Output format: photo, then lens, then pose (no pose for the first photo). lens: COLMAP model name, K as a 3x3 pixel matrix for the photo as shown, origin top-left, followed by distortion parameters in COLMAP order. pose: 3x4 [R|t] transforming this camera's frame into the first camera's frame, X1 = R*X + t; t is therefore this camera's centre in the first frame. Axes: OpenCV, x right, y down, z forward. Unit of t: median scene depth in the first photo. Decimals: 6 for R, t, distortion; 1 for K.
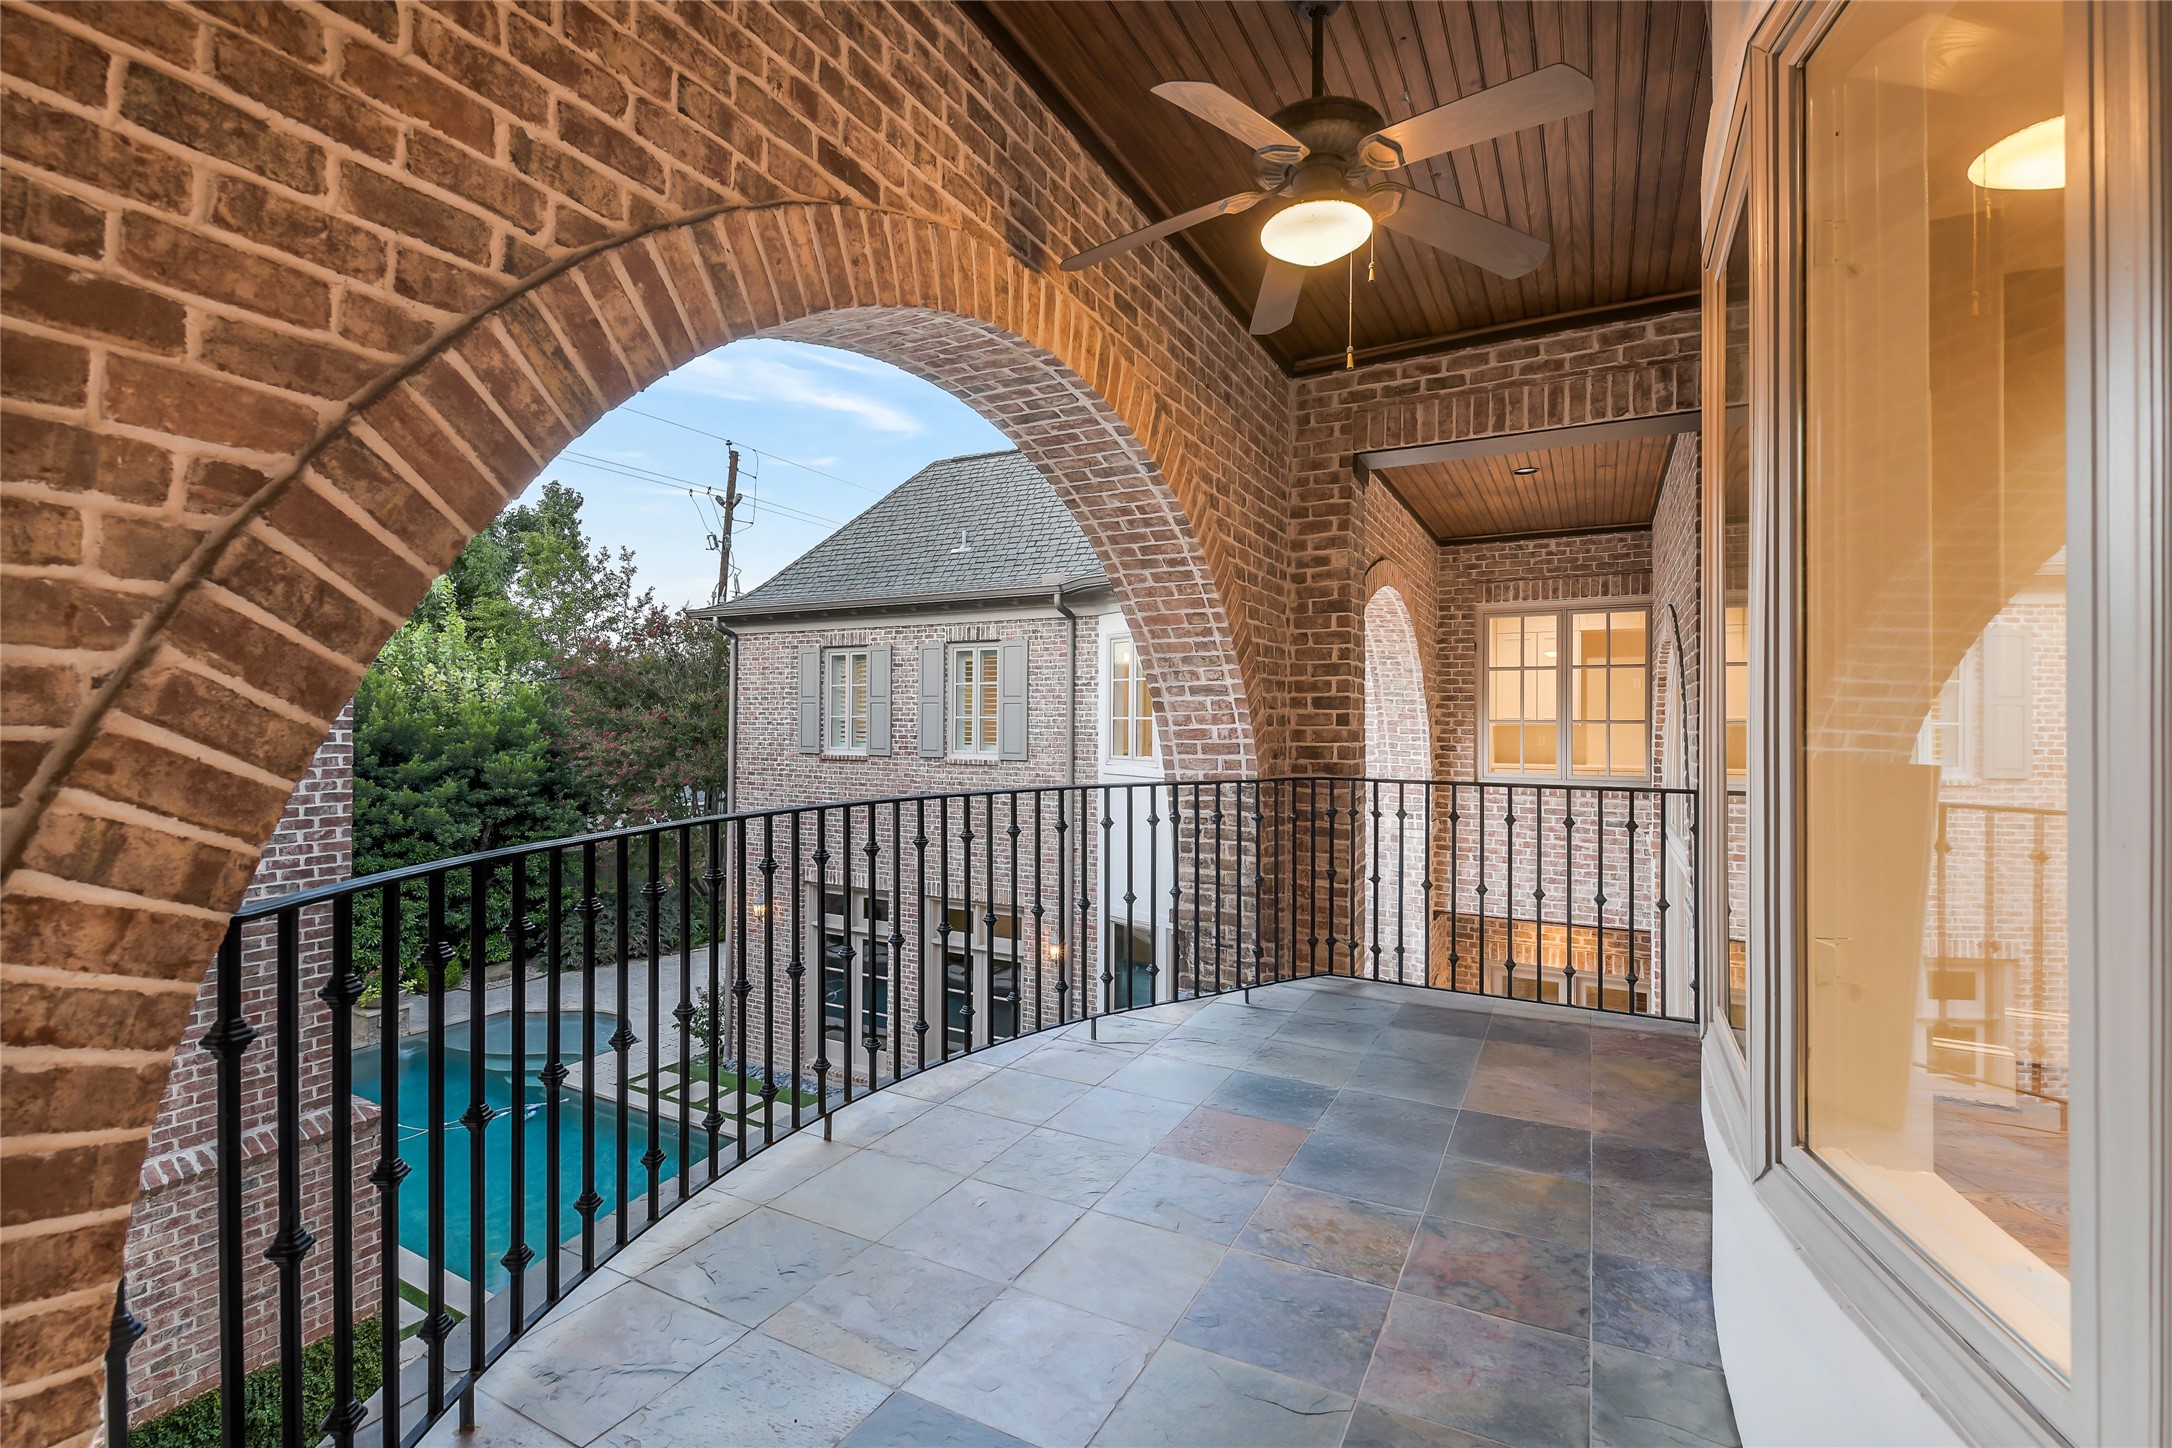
lens RADIAL K [[955.3, 0, 1088.4], [0, 955.3, 723.4], [0, 0, 1]] dist [-0.002244, -0.003481]
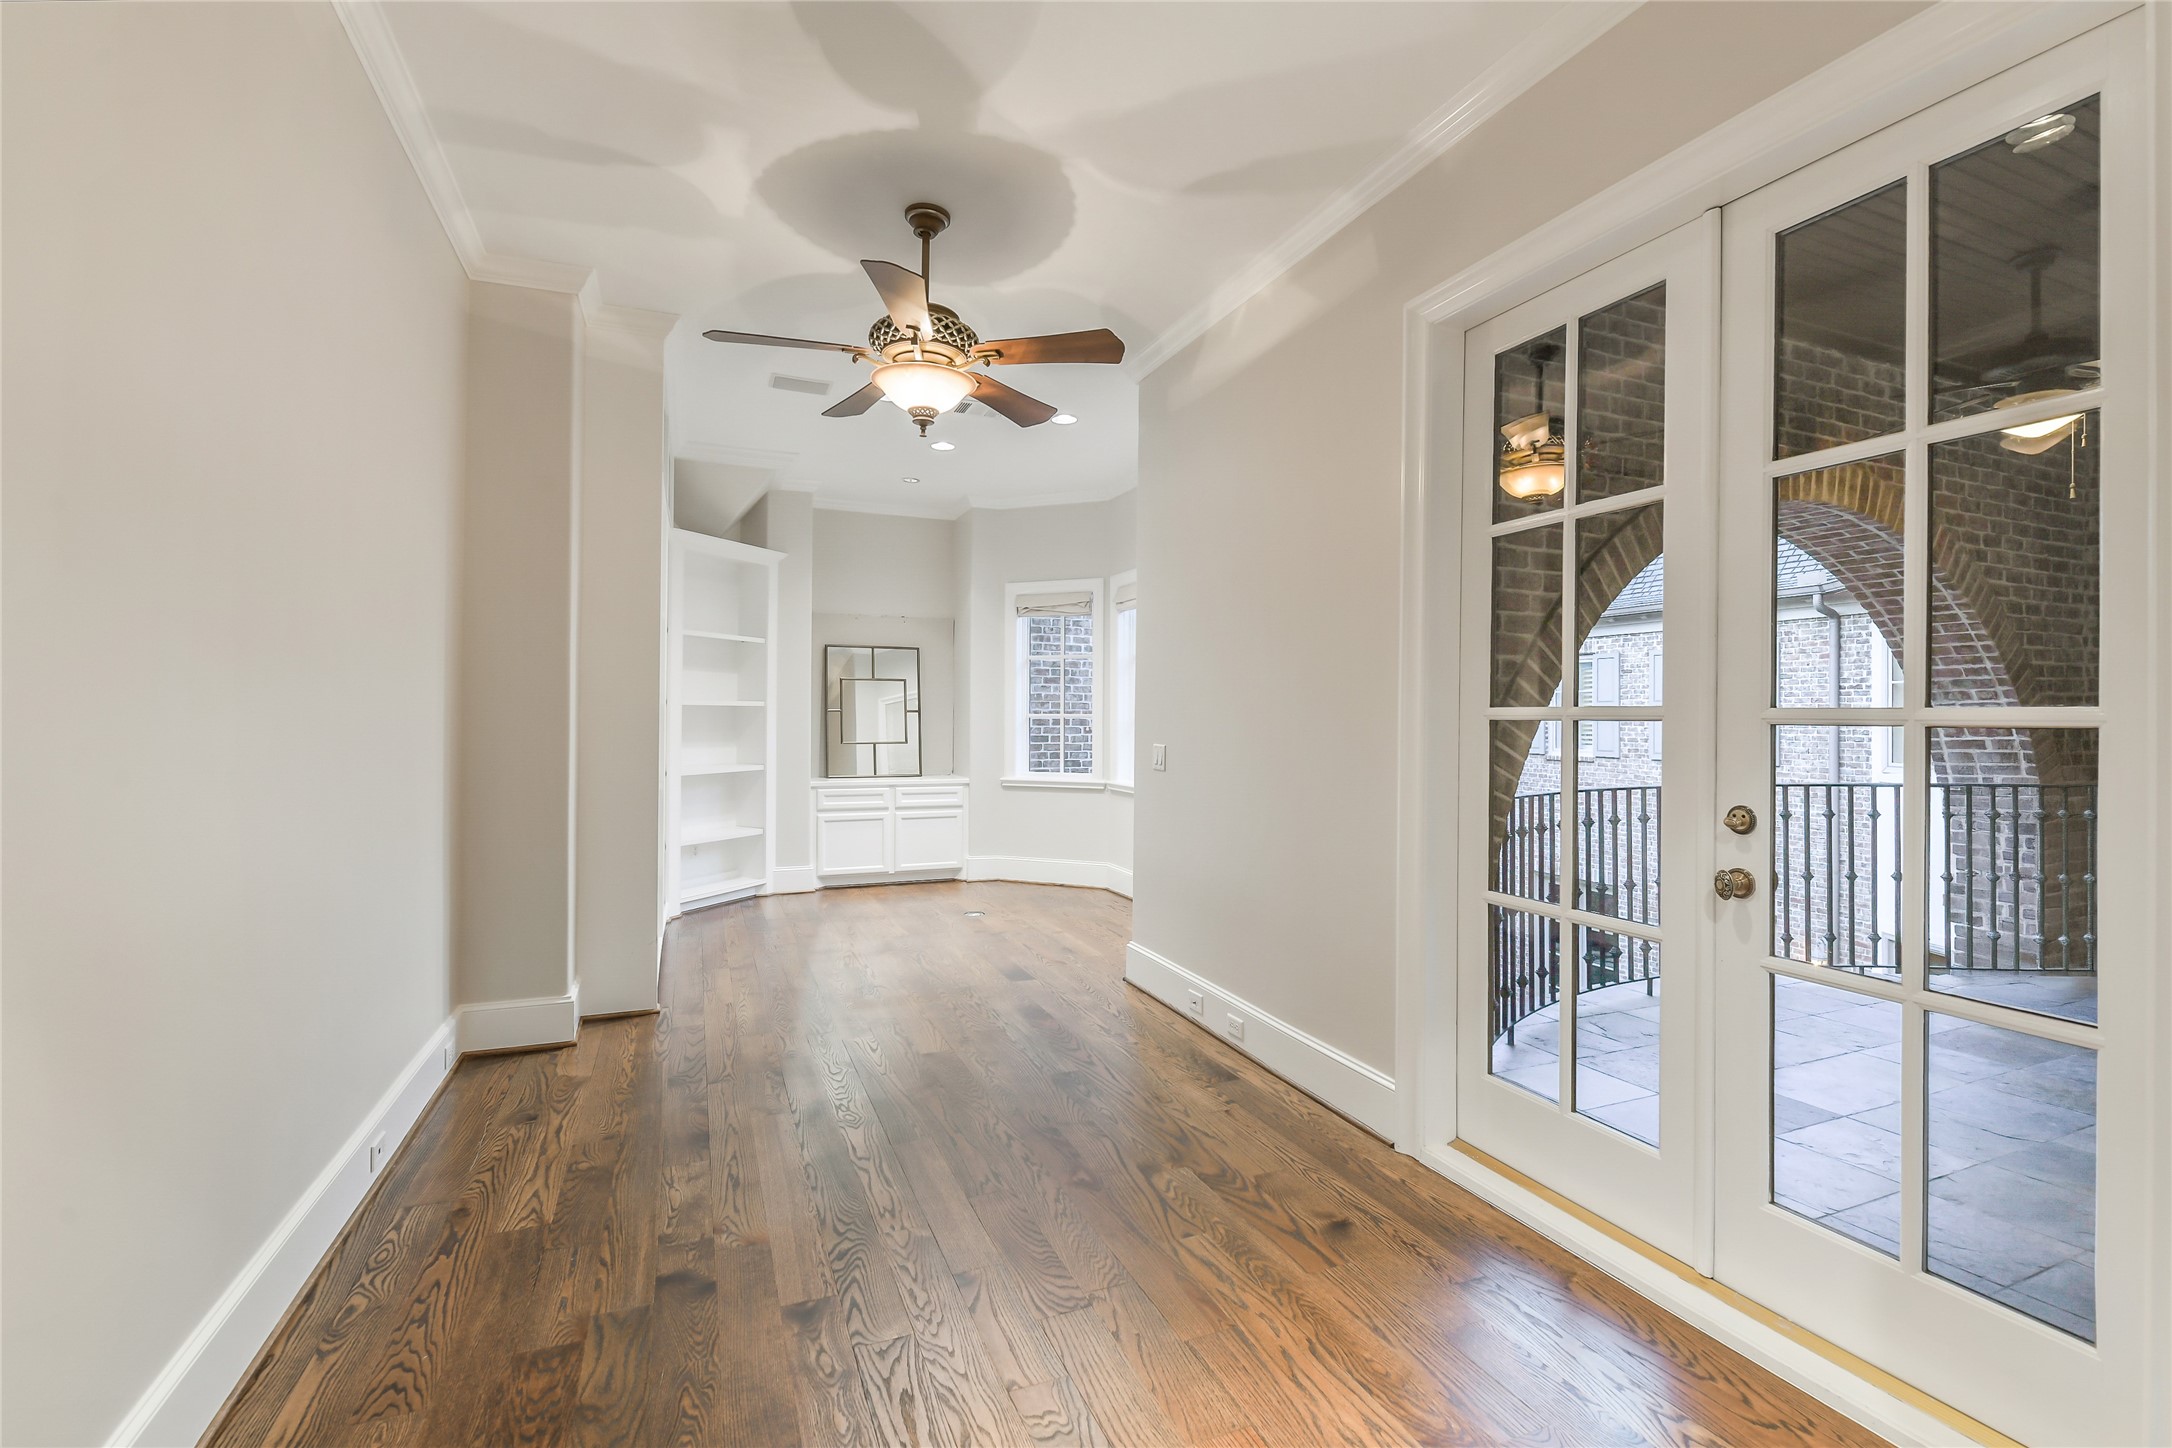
lens RADIAL K [[955.3, 0, 1103.9], [0, 955.3, 719.8], [0, 0, 1]] dist [-0.002244, -0.003481]
pose [[0.782469, -0.005113, -0.622669, 0.008514], [0.001854, 0.999981, -0.005881, -0.015115], [0.622687, 0.003447, 0.782463, -0.638408]]
